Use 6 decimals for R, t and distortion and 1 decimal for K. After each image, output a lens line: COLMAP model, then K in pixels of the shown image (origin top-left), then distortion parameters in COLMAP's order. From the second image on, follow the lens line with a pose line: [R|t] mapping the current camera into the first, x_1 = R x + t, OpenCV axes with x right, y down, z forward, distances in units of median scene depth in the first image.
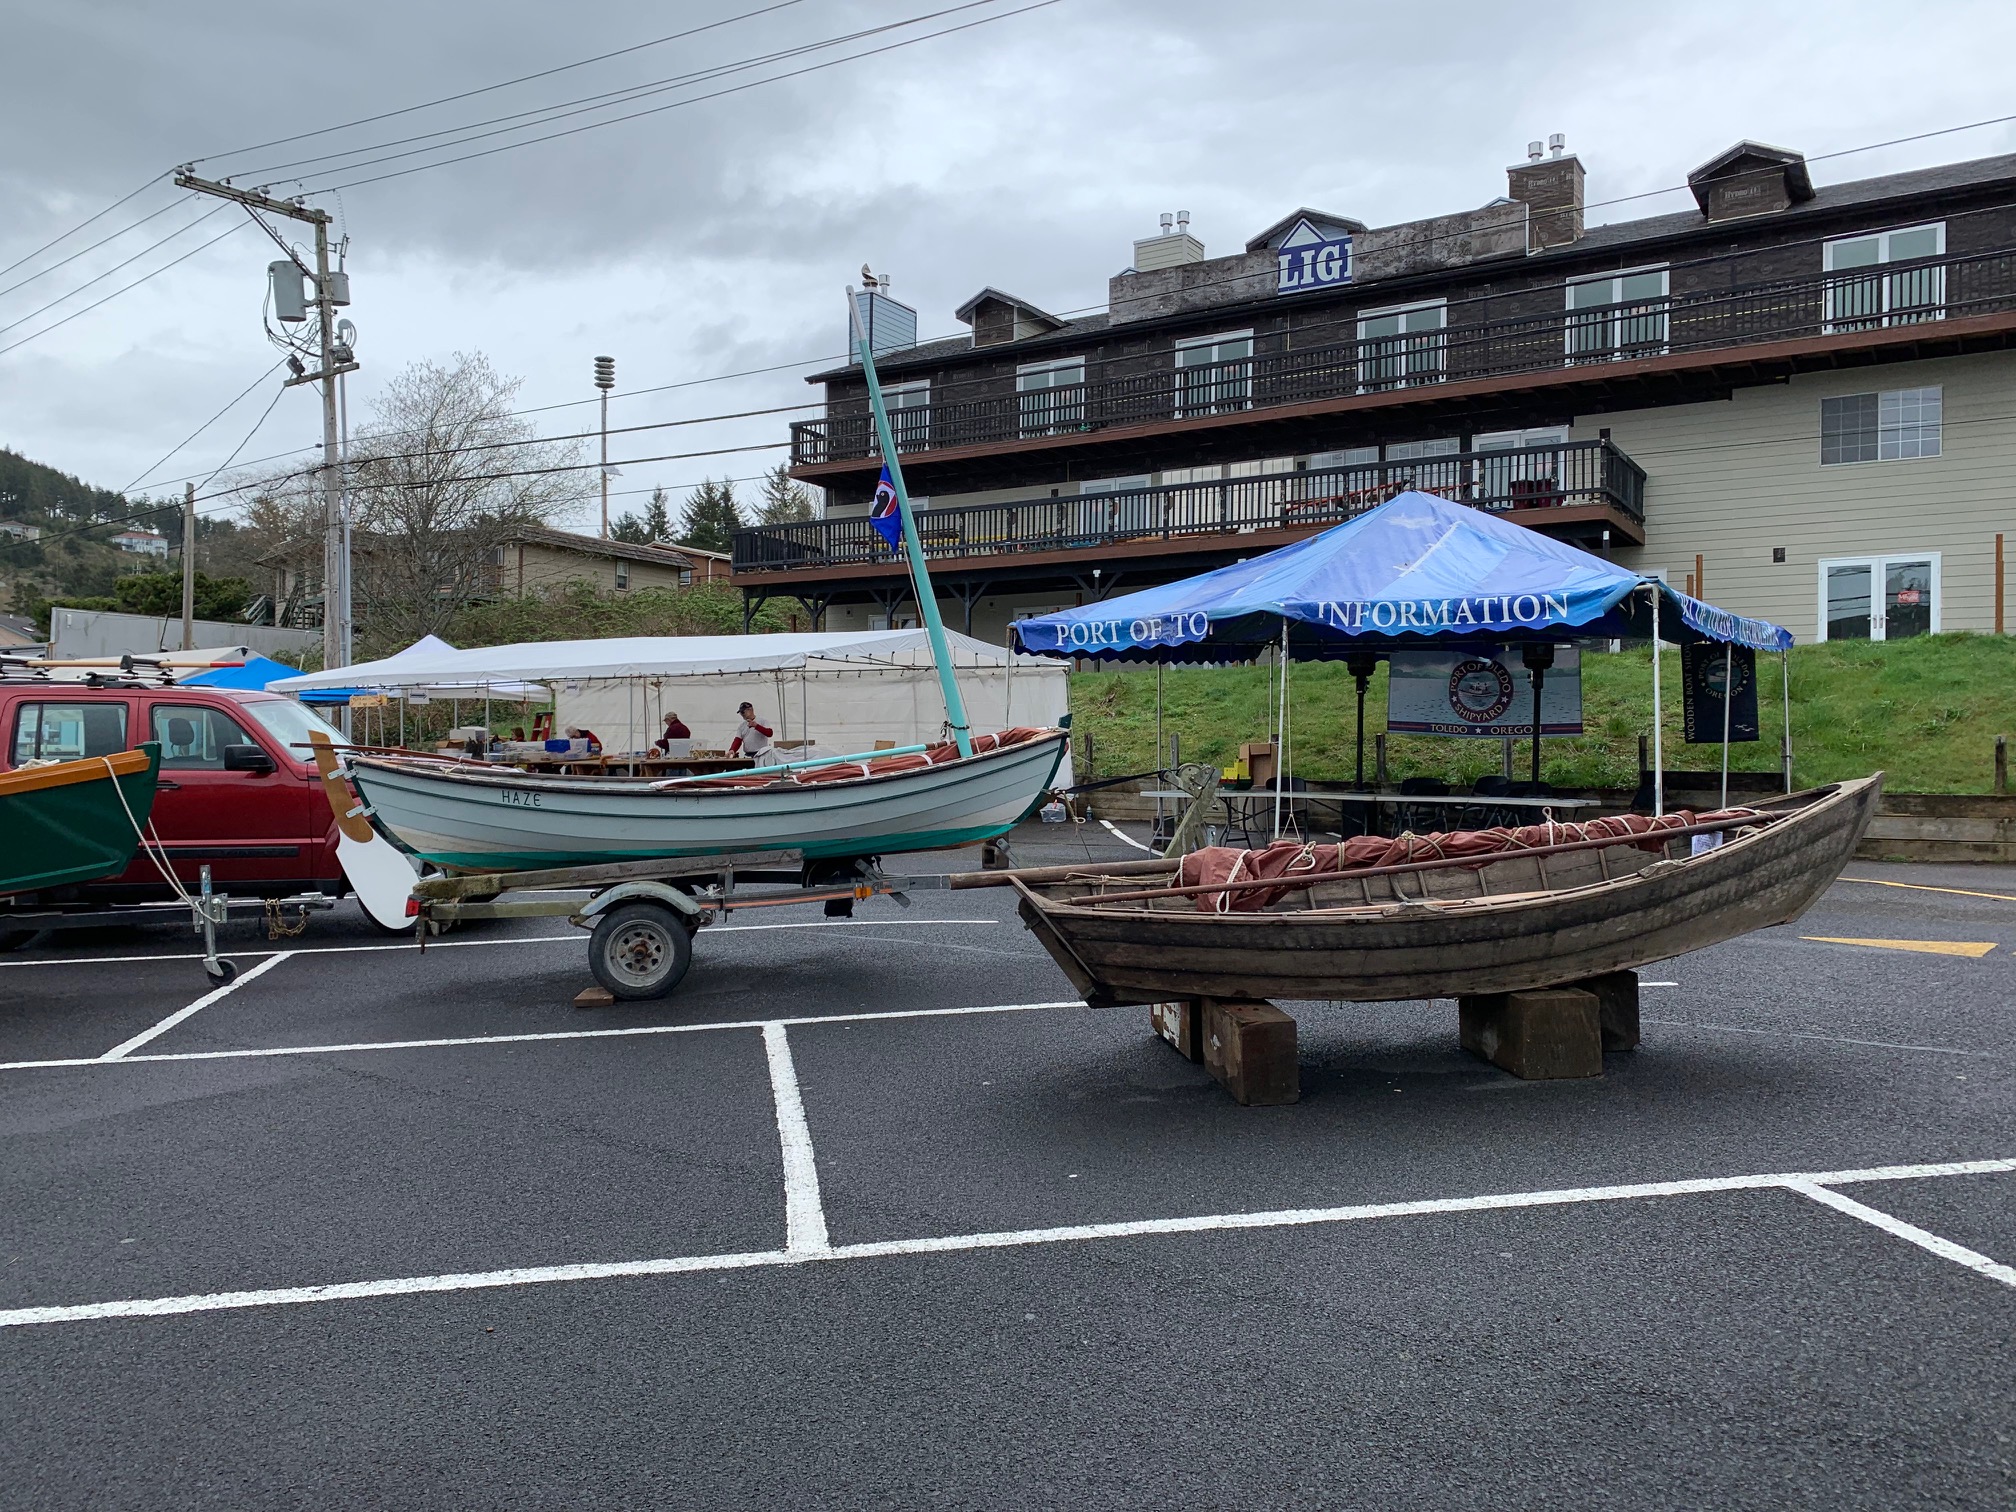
lens RADIAL K [[1560.2, 0, 1004.6], [0, 1560.2, 770.5], [0, 0, 1]] dist [0.066145, -0.061084]
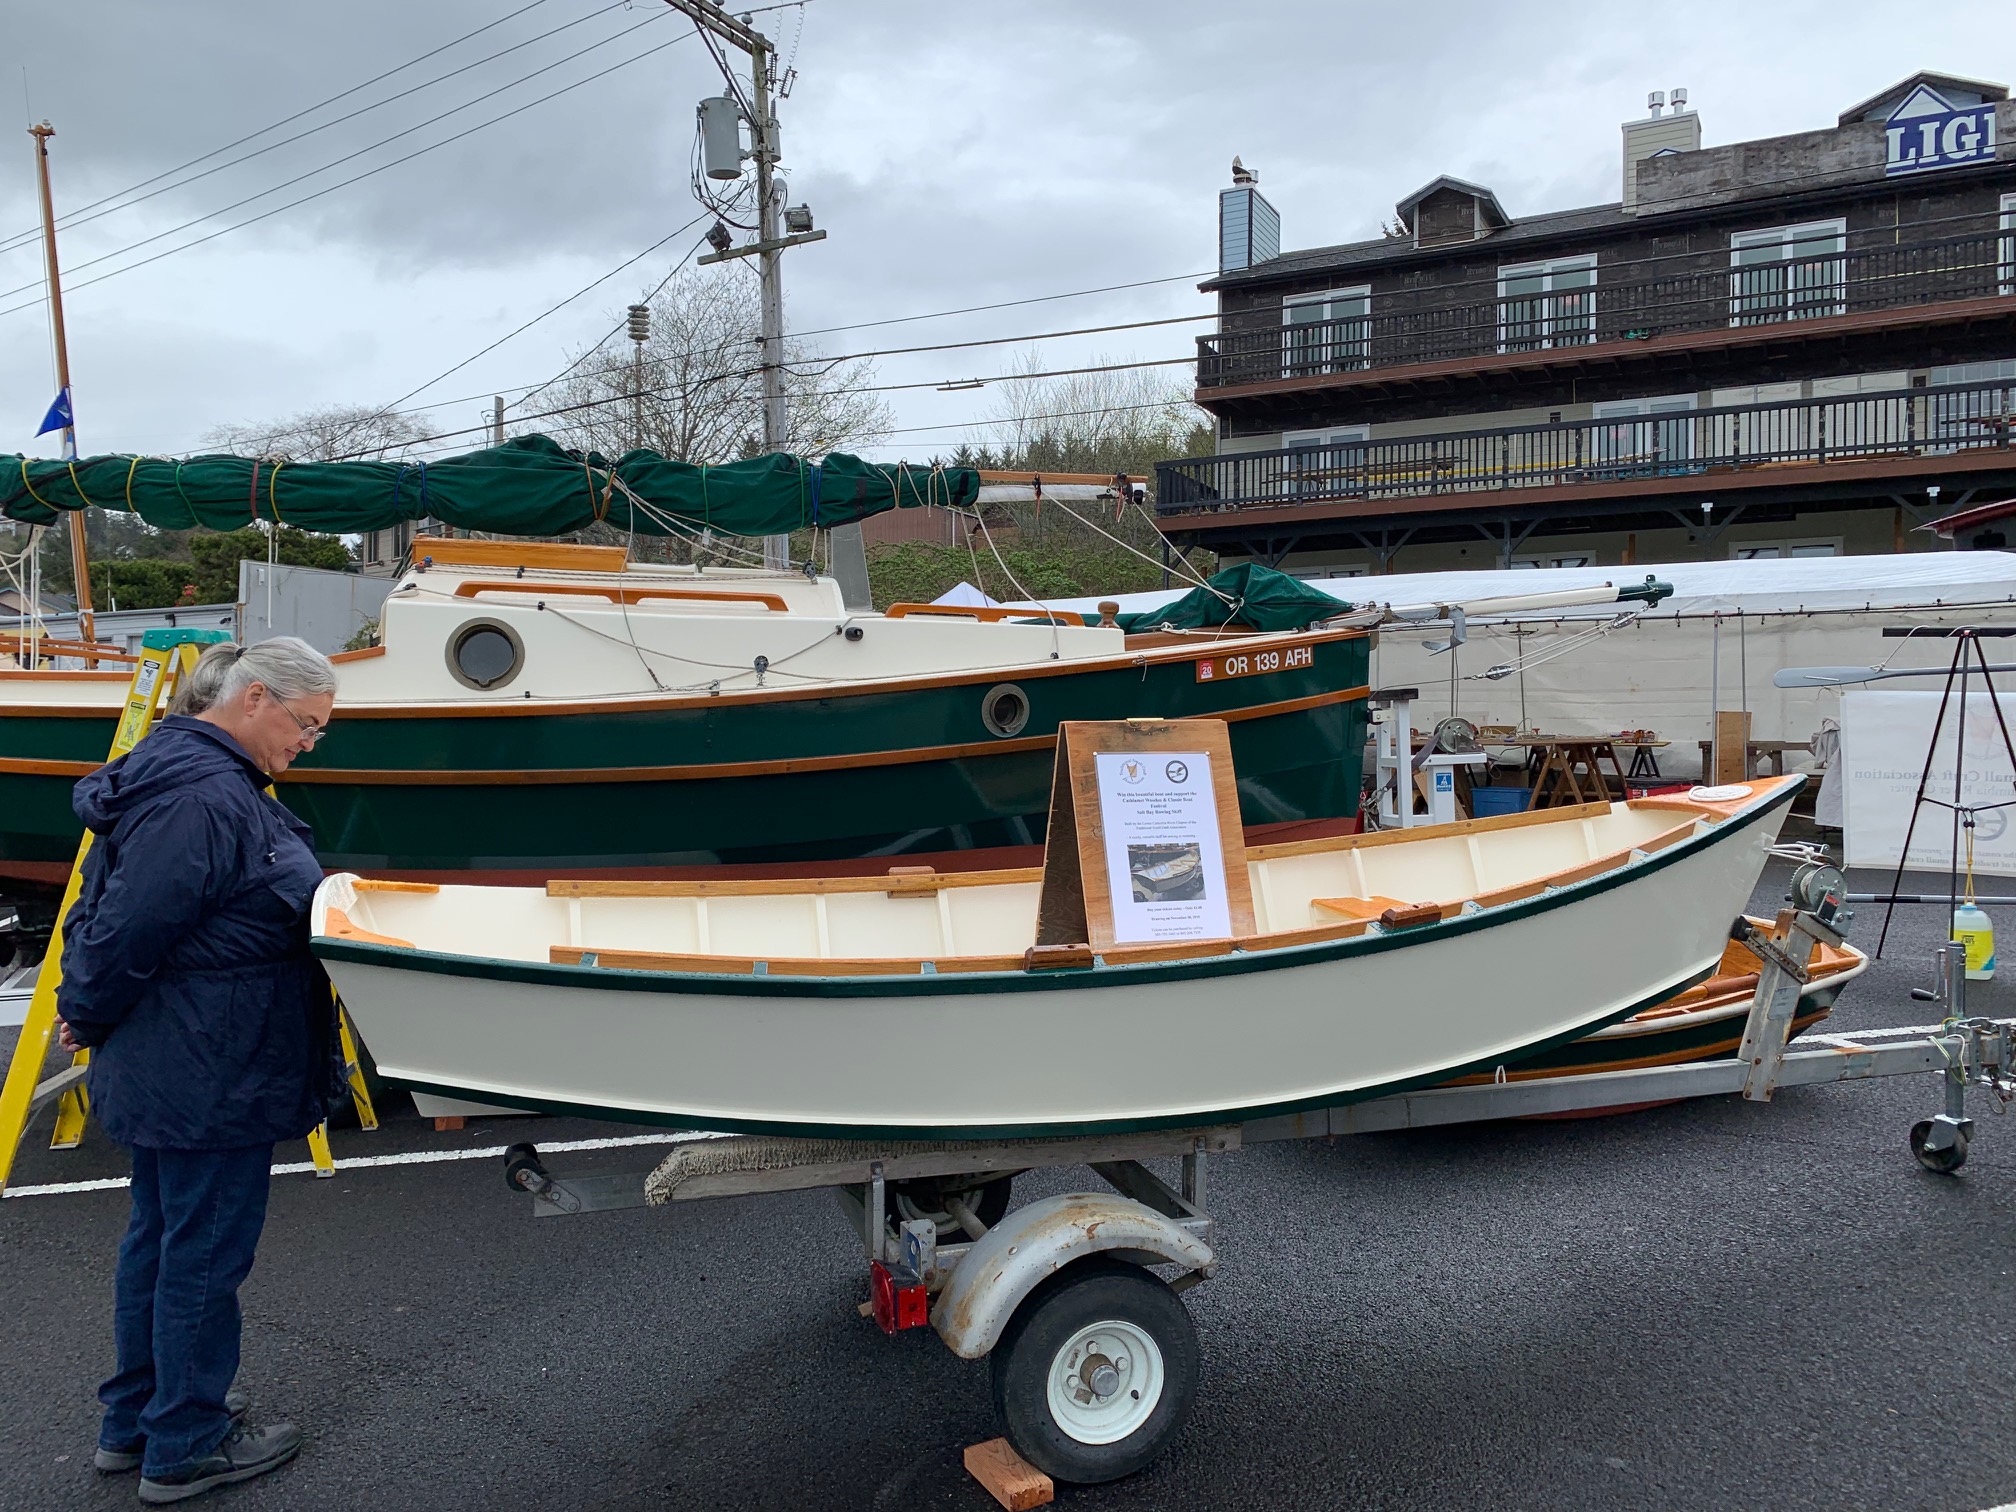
lens RADIAL K [[1560.2, 0, 1023.8], [0, 1560.2, 746.4], [0, 0, 1]] dist [0.066145, -0.061084]
pose [[0.995495, -0.007282, 0.094538, -0.345630], [0.007851, 0.999953, -0.005643, -0.000999], [-0.094492, 0.006360, 0.995505, 0.204187]]
